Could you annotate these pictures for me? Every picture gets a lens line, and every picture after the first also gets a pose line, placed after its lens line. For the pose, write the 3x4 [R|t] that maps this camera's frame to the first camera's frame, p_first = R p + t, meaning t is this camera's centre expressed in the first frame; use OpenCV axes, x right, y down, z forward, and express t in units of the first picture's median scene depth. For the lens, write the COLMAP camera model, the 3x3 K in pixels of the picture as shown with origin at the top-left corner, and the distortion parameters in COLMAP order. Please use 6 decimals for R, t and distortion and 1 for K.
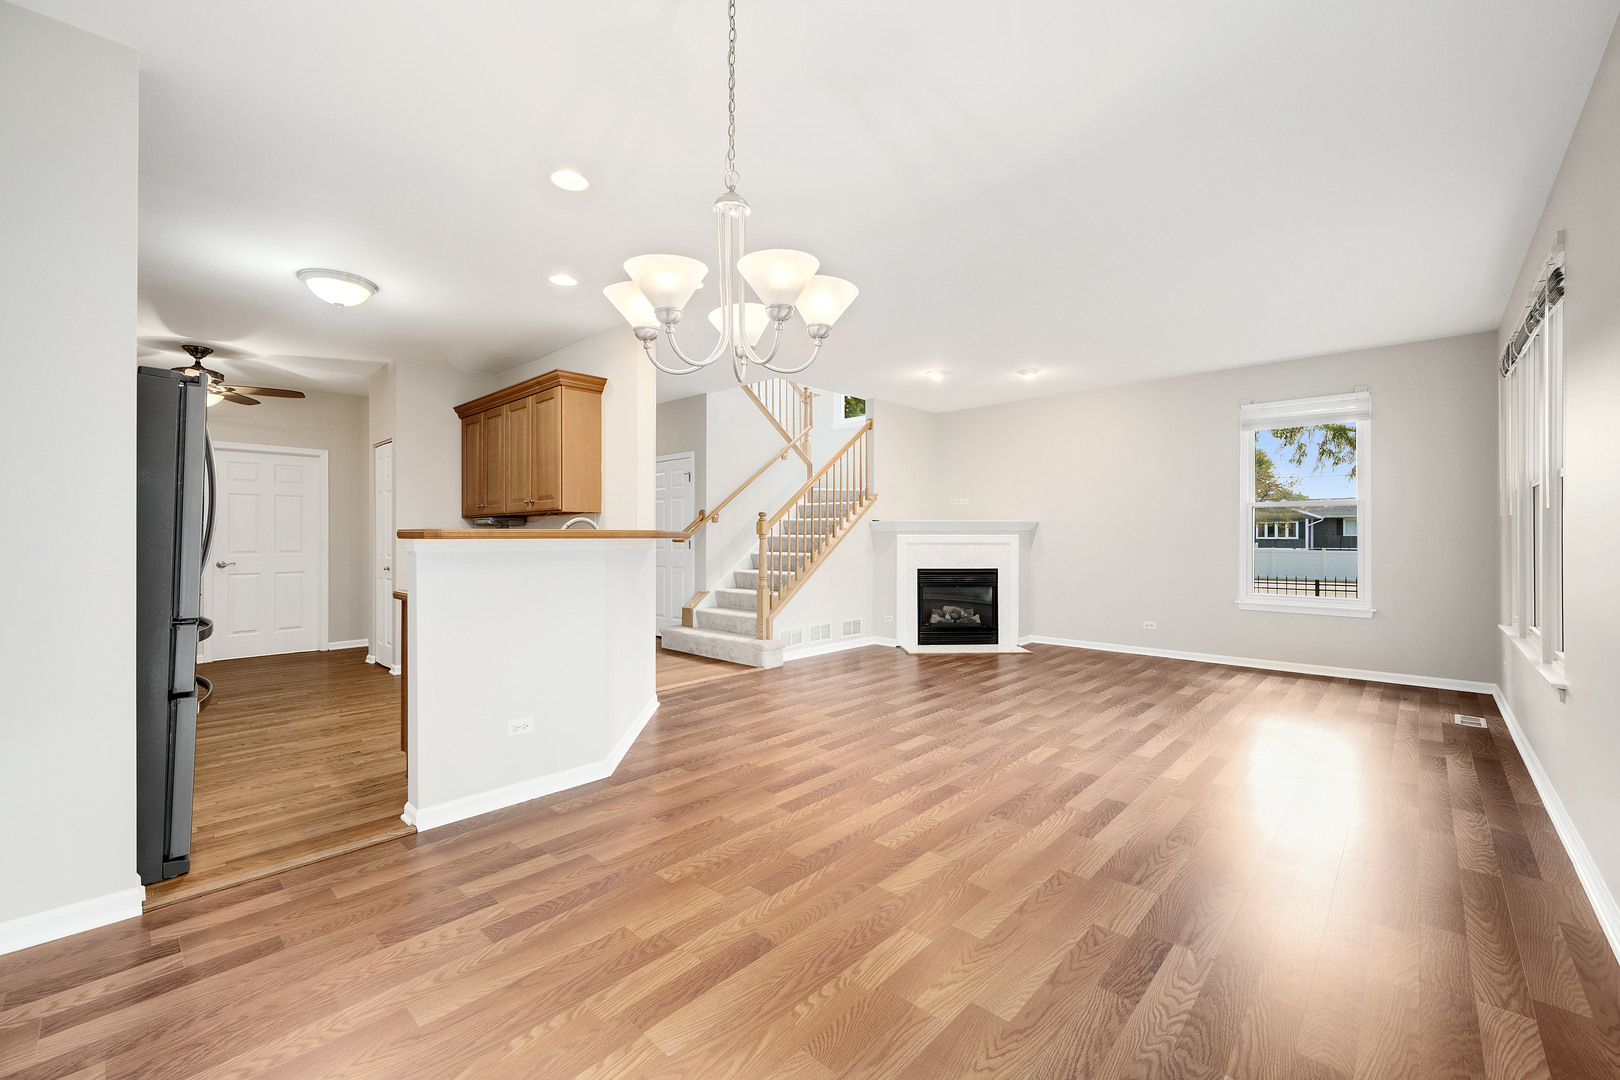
lens RADIAL K [[658.5, 0, 807.9], [0, 658.5, 541.2], [0, 0, 1]] dist [-0.004118, 0.000615]
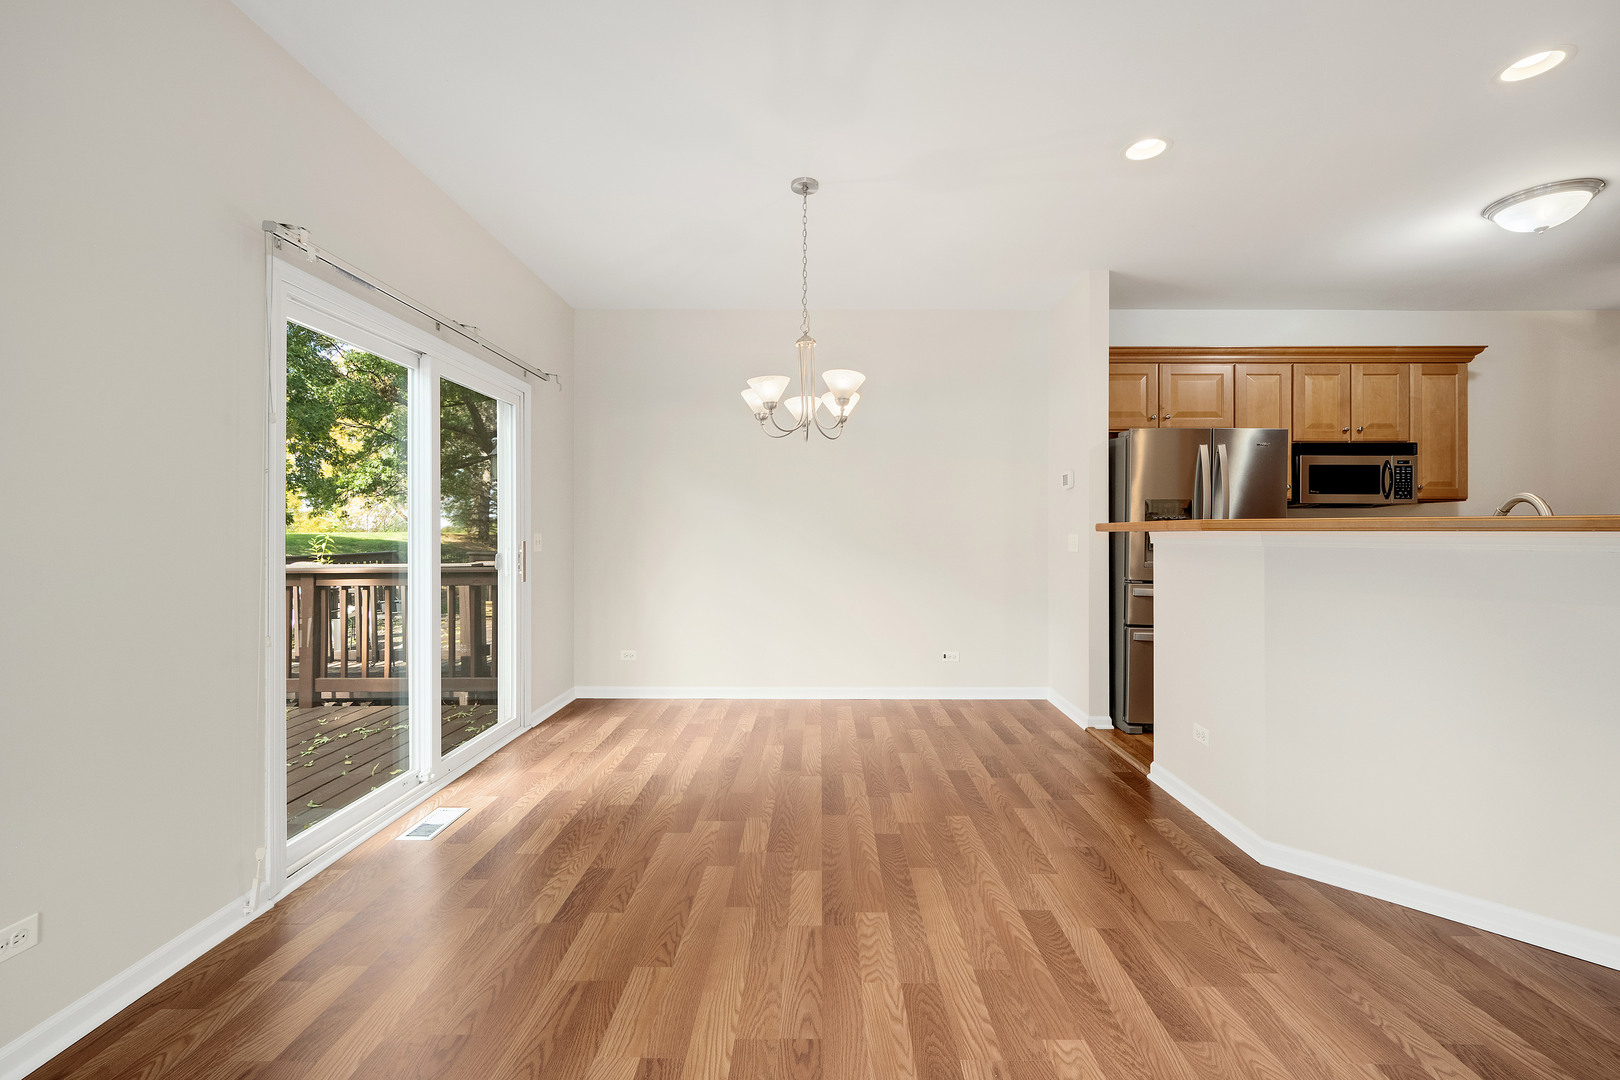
lens RADIAL K [[658.5, 0, 803.8], [0, 658.5, 533.2], [0, 0, 1]] dist [-0.004118, 0.000615]
pose [[-0.745594, 0.003911, -0.666389, 0.336585], [-0.000680, 0.999978, 0.006629, -0.007449], [0.666400, 0.005396, -0.745575, 0.724237]]
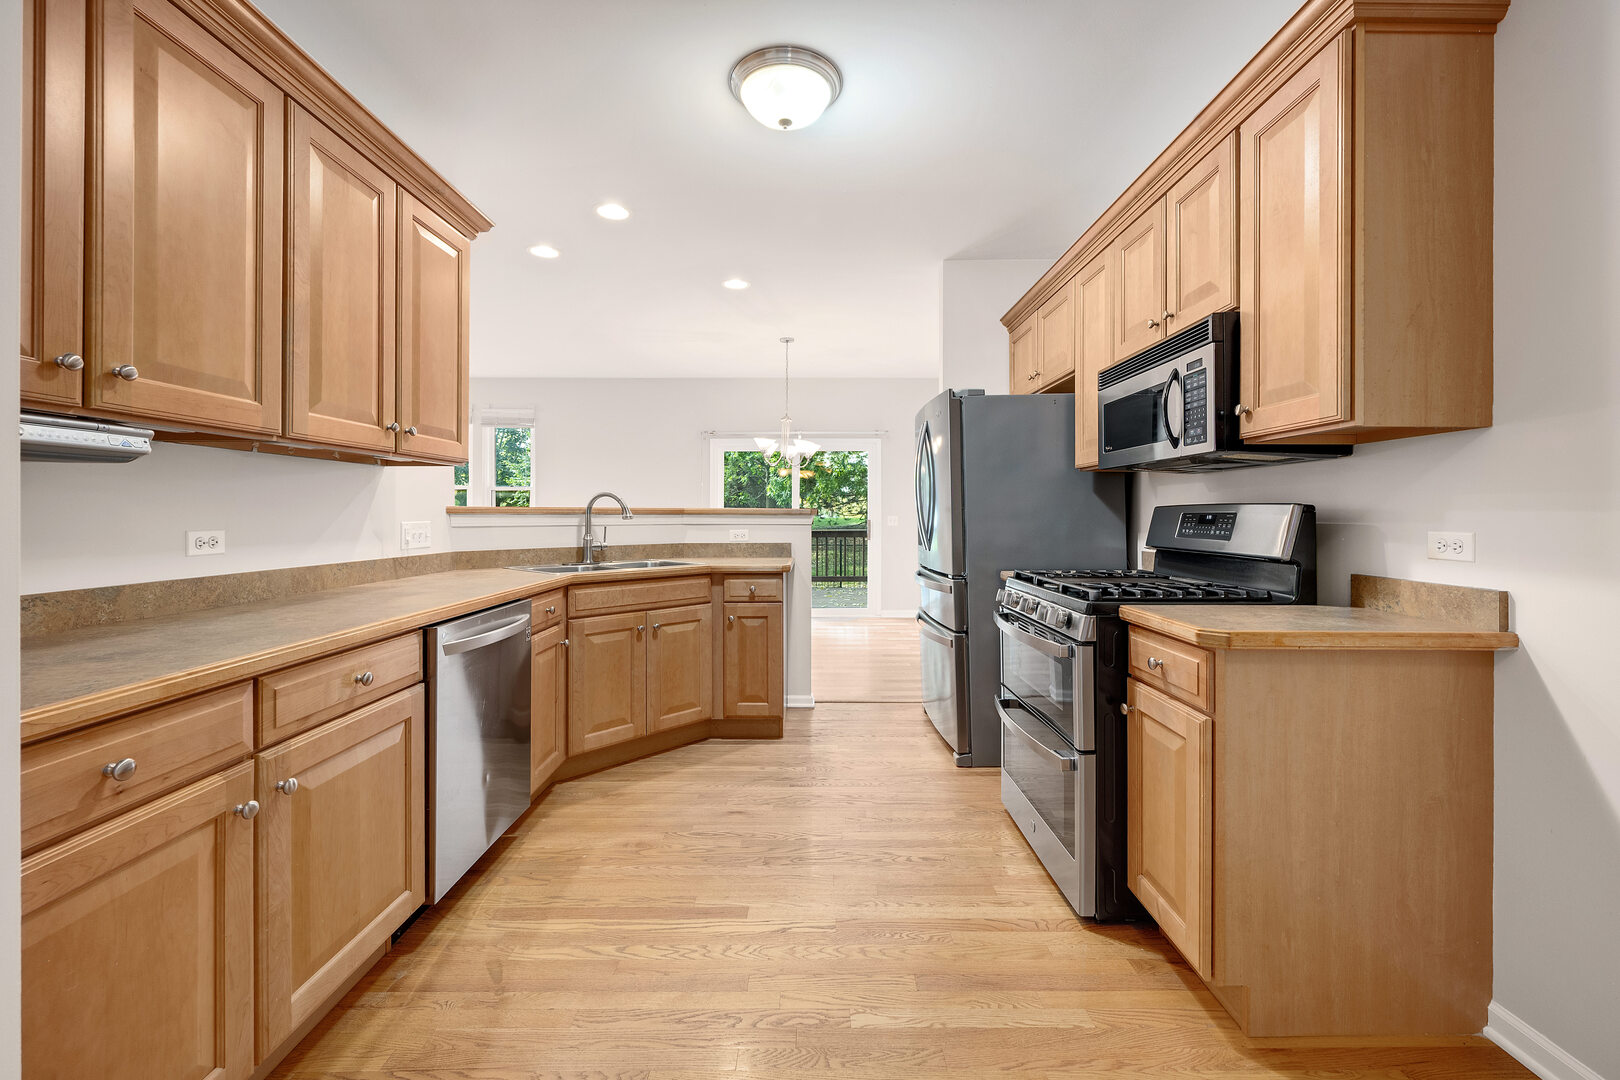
lens RADIAL K [[658.5, 0, 808.2], [0, 658.5, 510.9], [0, 0, 1]] dist [-0.004118, 0.000615]
pose [[-0.679800, -0.001562, 0.733396, -0.841484], [-0.004325, 0.999989, -0.001878, -0.007369], [-0.733385, -0.004449, -0.679799, 1.002097]]
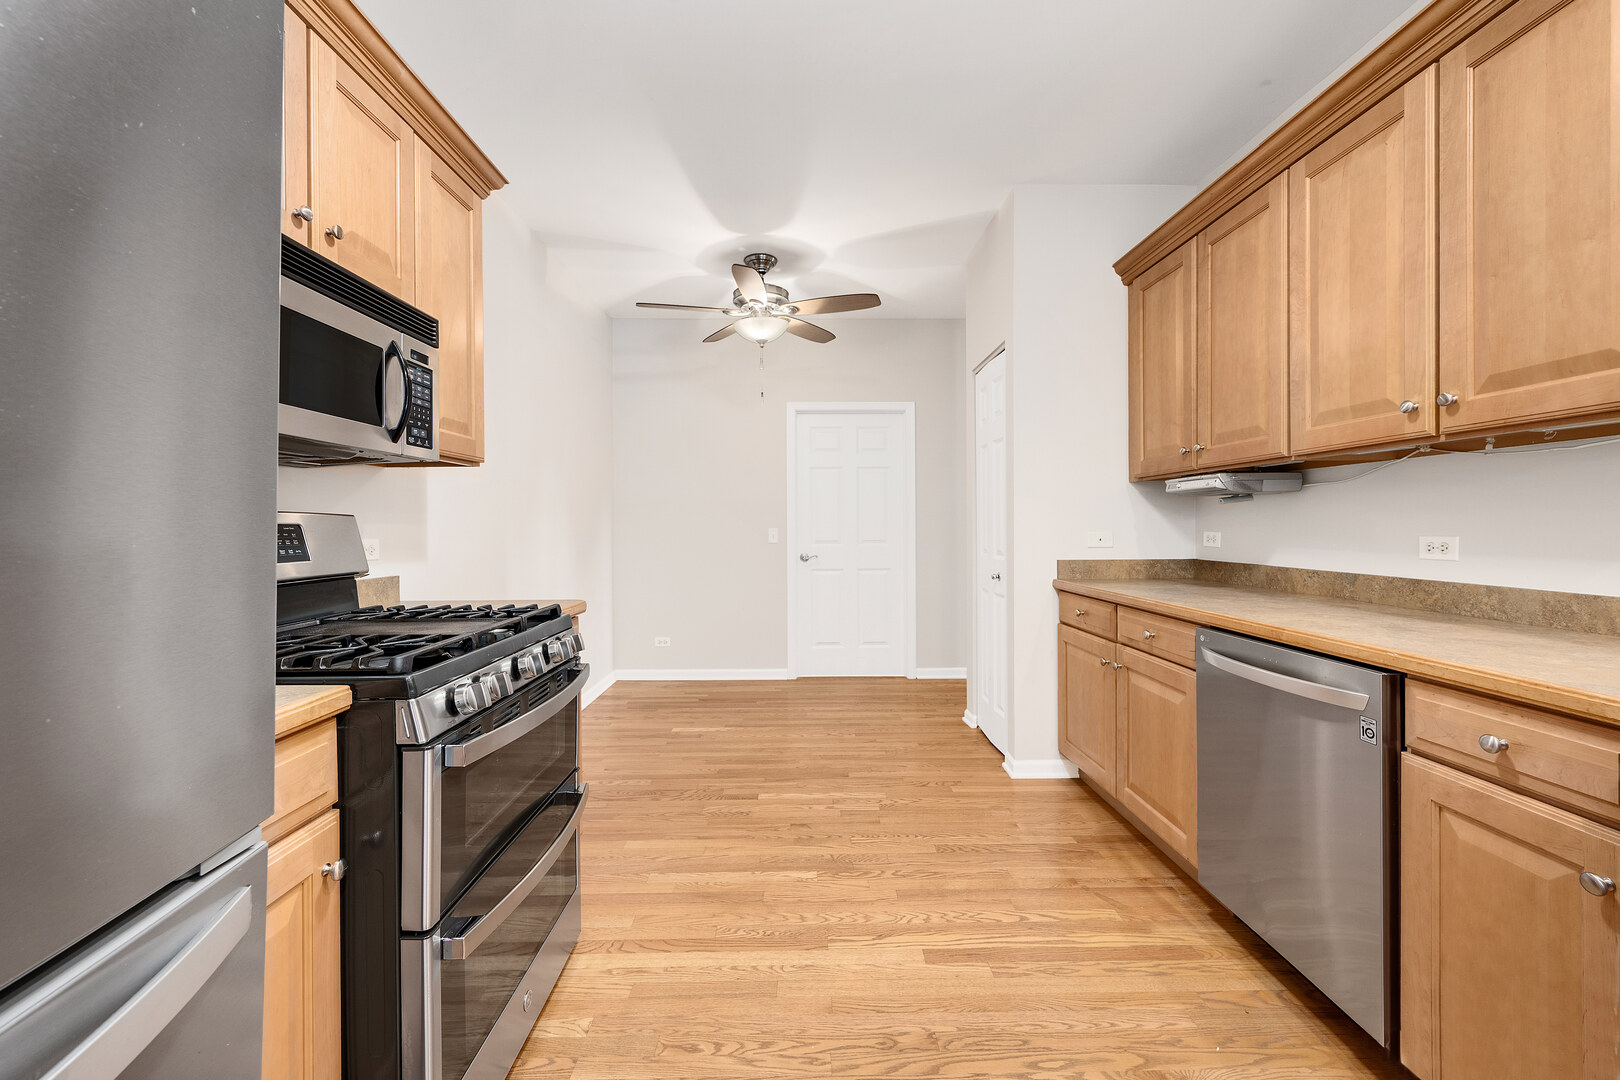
lens RADIAL K [[658.5, 0, 826.9], [0, 658.5, 530.3], [0, 0, 1]] dist [-0.004118, 0.000615]
pose [[0.714743, 0.001386, -0.699386, -0.368436], [0.006698, 0.999939, 0.008826, -0.004828], [0.699355, -0.010992, 0.714690, 0.521795]]
